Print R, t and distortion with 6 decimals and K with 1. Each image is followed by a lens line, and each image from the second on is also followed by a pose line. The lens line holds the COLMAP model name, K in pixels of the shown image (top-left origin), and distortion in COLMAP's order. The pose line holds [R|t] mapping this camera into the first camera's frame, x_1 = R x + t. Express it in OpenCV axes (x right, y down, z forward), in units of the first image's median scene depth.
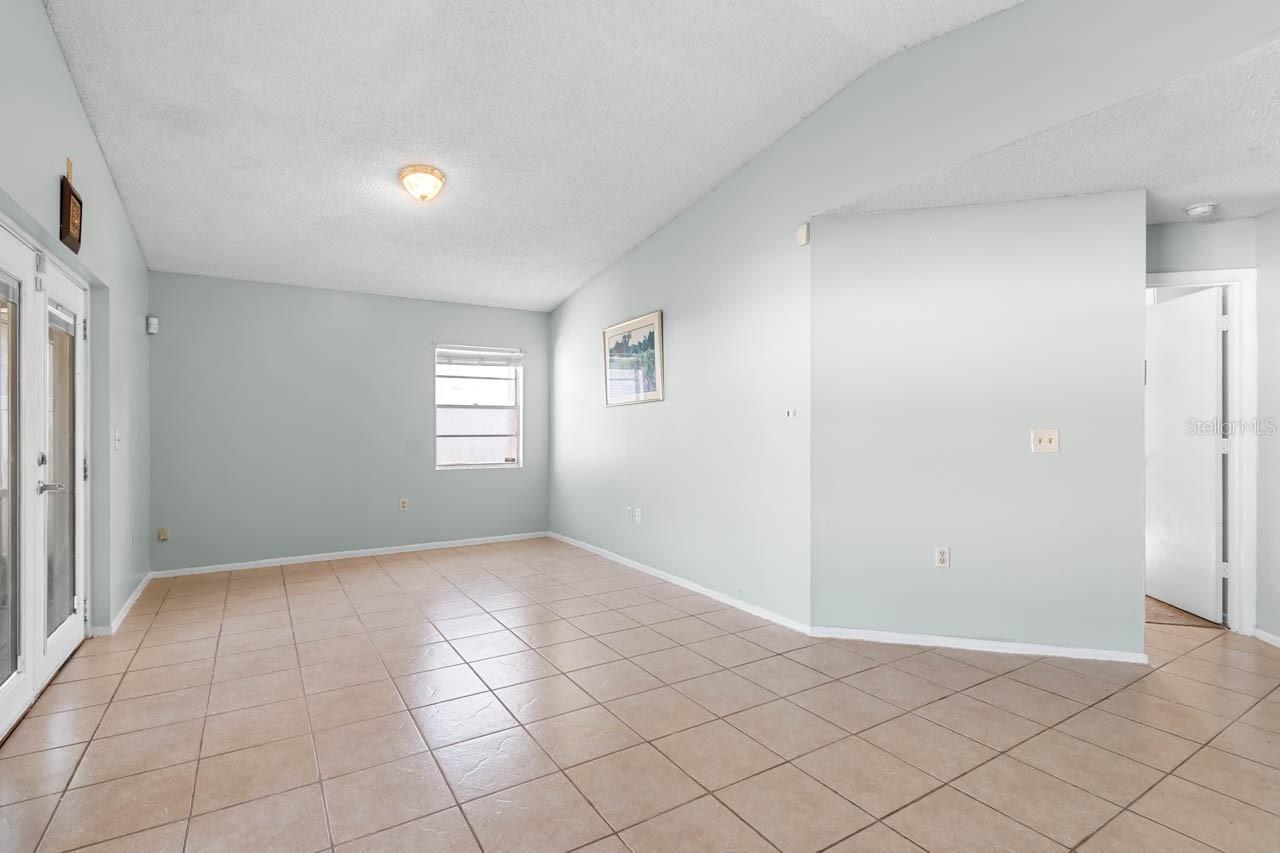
lens RADIAL K [[586.3, 0, 618.5], [0, 586.3, 425.8], [0, 0, 1]] dist [-0.000226, -0.001016]
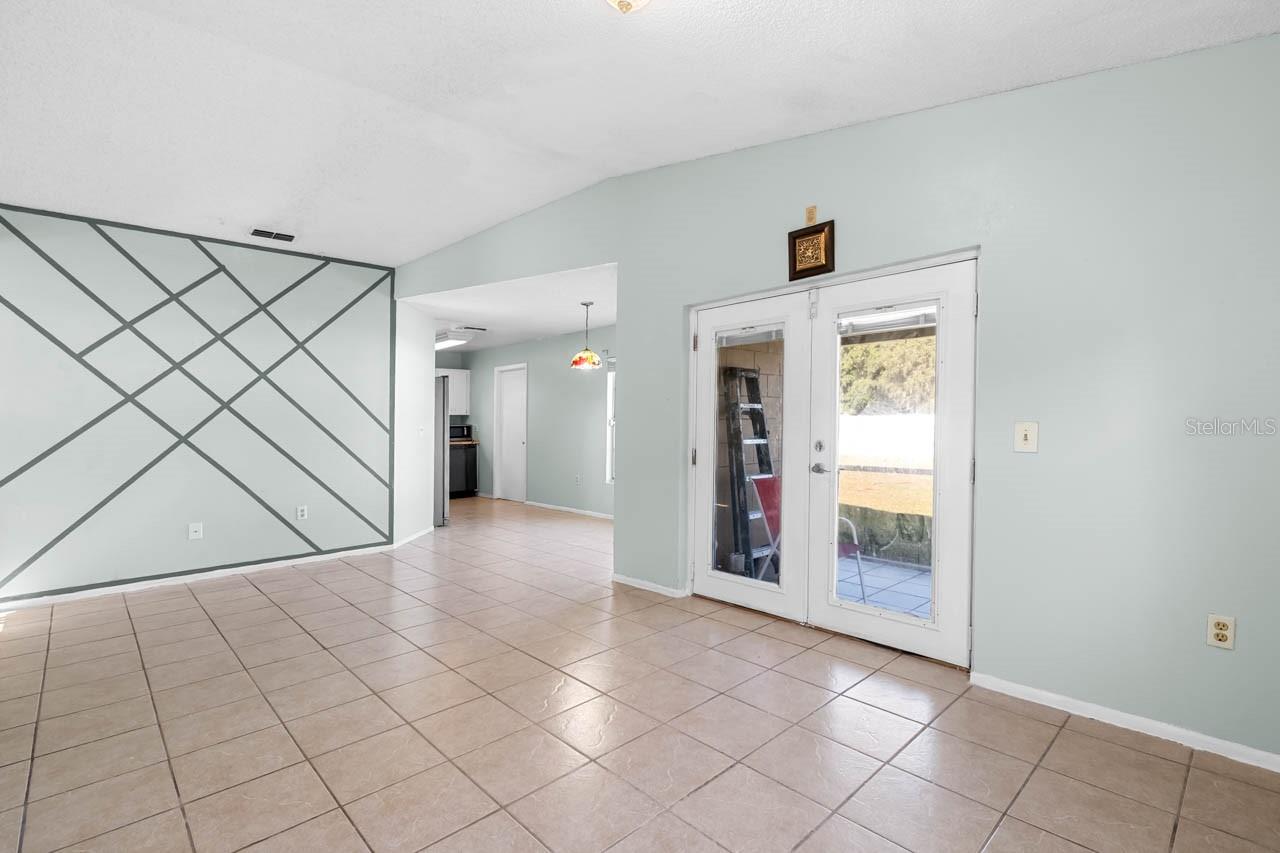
lens RADIAL K [[590.2, 0, 640.4], [0, 590.2, 404.6], [0, 0, 1]] dist [-0.002453, -0.000516]
pose [[-0.978500, -0.001307, -0.206243, -0.171283], [0.004747, 0.999572, -0.028855, 0.000893], [0.206193, -0.029214, -0.978075, 1.109378]]
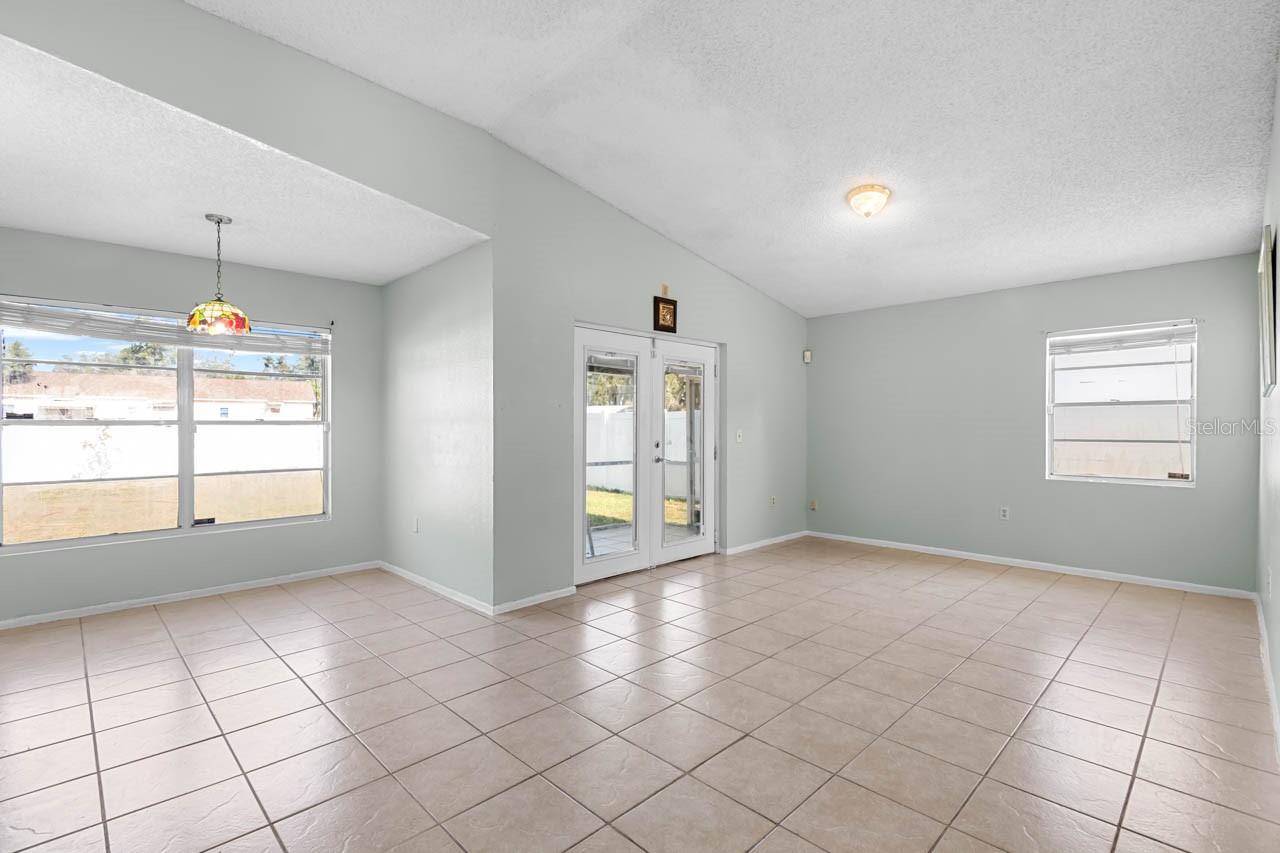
lens RADIAL K [[580.9, 0, 638.6], [0, 580.9, 423.3], [0, 0, 1]] dist [0.002798, 0.000047]
pose [[0.231393, -0.007479, -0.972832, 0.434786], [-0.001156, 0.999968, -0.007962, 0.000969], [0.972860, 0.002967, 0.231376, 0.249929]]
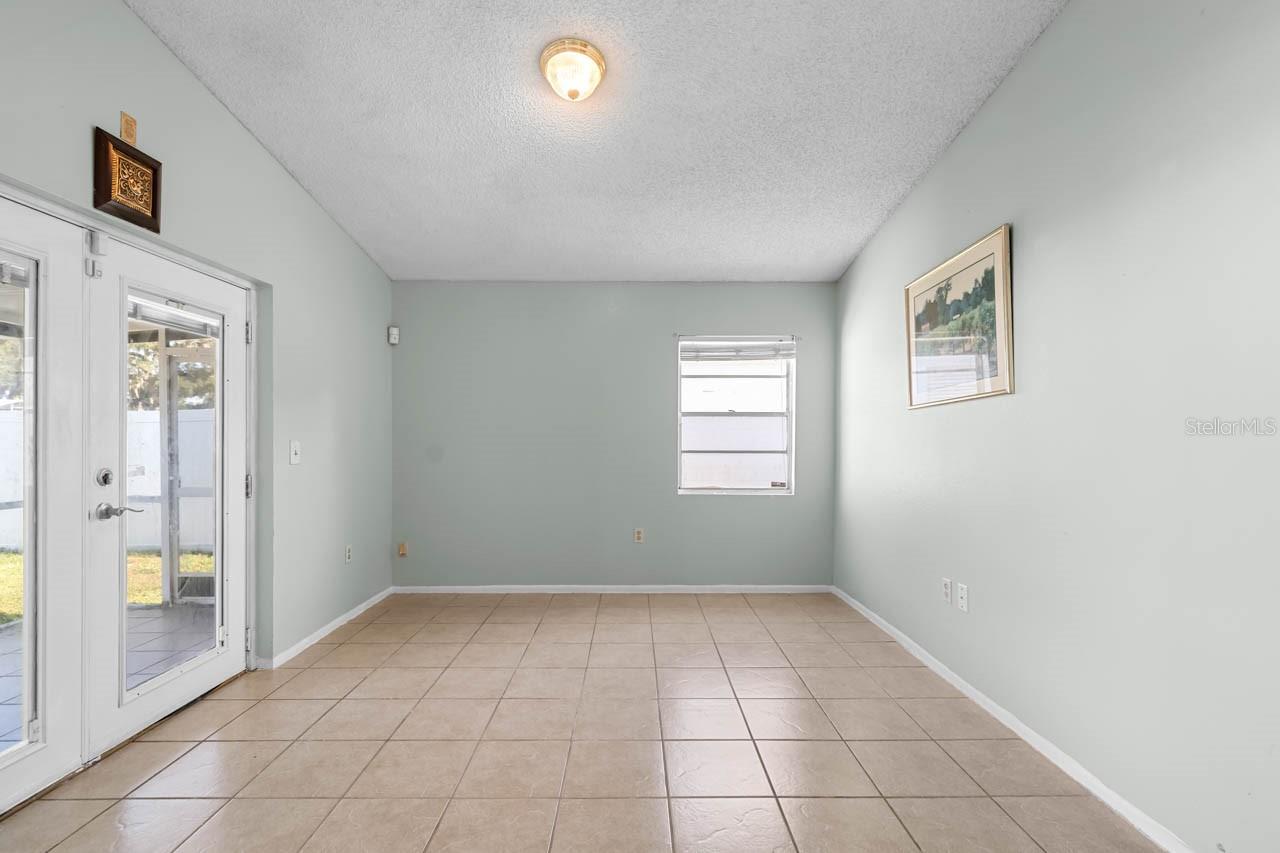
lens RADIAL K [[578.5, 0, 639.5], [0, 578.5, 440.1], [0, 0, 1]] dist [0.000666, -0.000026]
pose [[0.859536, 0.004270, -0.511057, 0.049318], [-0.002591, 0.999989, 0.003998, -0.001148], [0.511068, -0.002112, 0.859538, 0.341640]]
